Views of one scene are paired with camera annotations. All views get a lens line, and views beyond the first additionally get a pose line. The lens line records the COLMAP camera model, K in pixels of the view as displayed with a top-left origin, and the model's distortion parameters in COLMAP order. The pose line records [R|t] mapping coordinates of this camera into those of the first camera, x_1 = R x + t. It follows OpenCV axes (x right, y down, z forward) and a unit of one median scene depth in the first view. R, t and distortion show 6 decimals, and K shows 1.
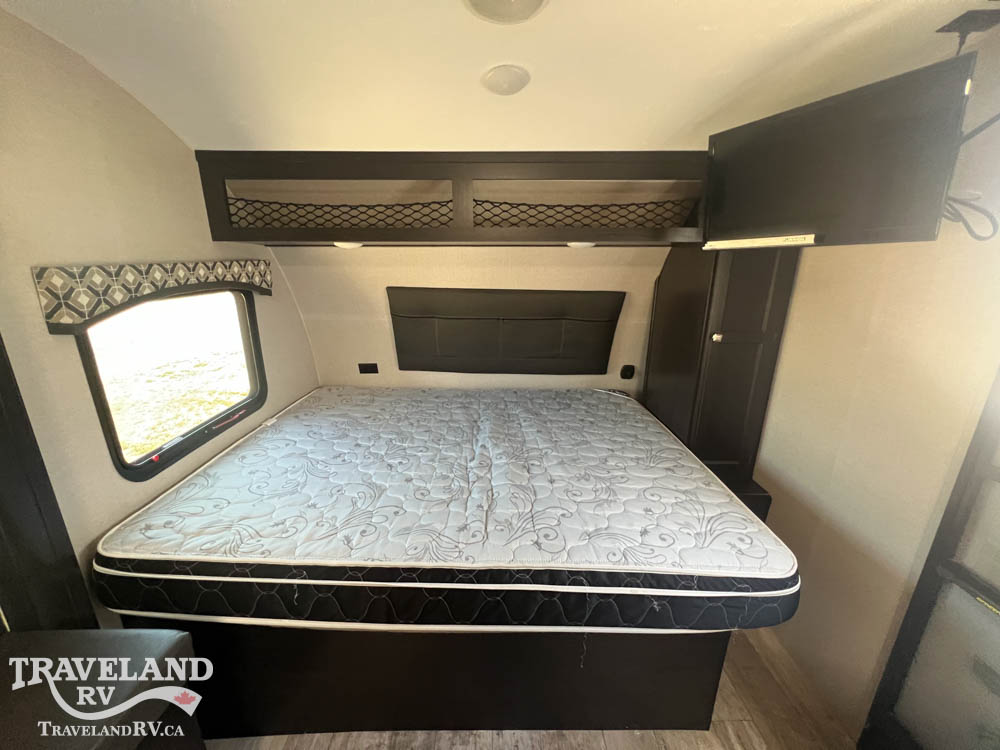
lens RADIAL K [[400.3, 0, 496.4], [0, 400.3, 375.0], [0, 0, 1]] dist [-0.001079, 0.000196]
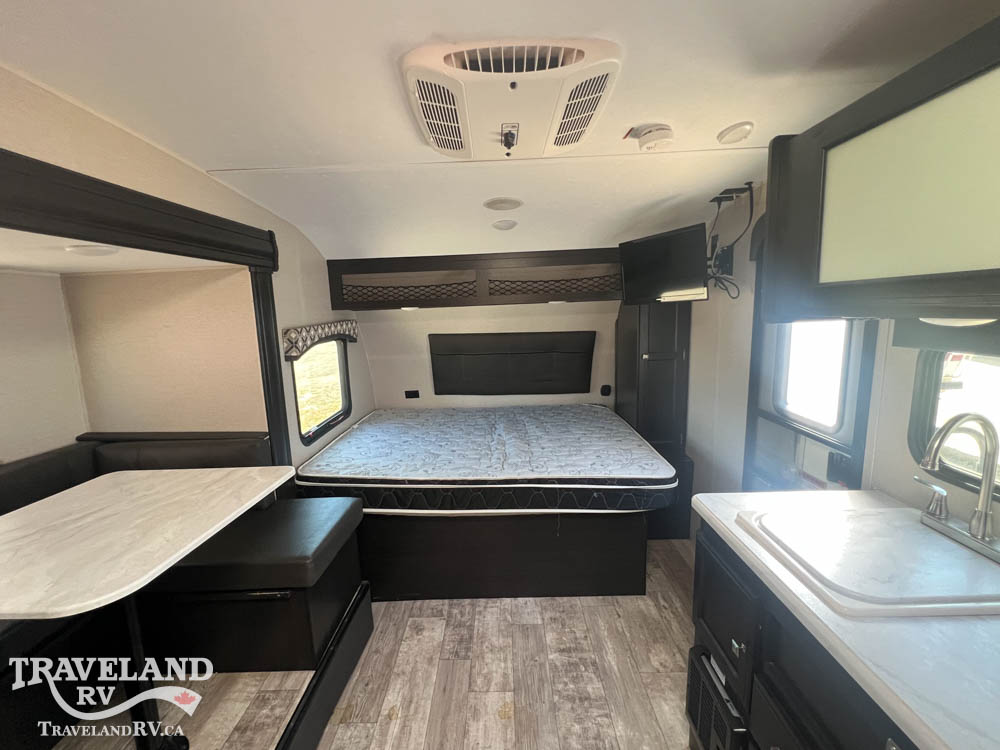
lens RADIAL K [[437.2, 0, 495.2], [0, 437.2, 375.5], [0, 0, 1]] dist [-0.002571, 0.000211]
pose [[0.998900, -0.036000, -0.030038, 0.010005], [0.032080, 0.992004, -0.122065, 0.171118], [0.034192, 0.120967, 0.992068, -0.719684]]
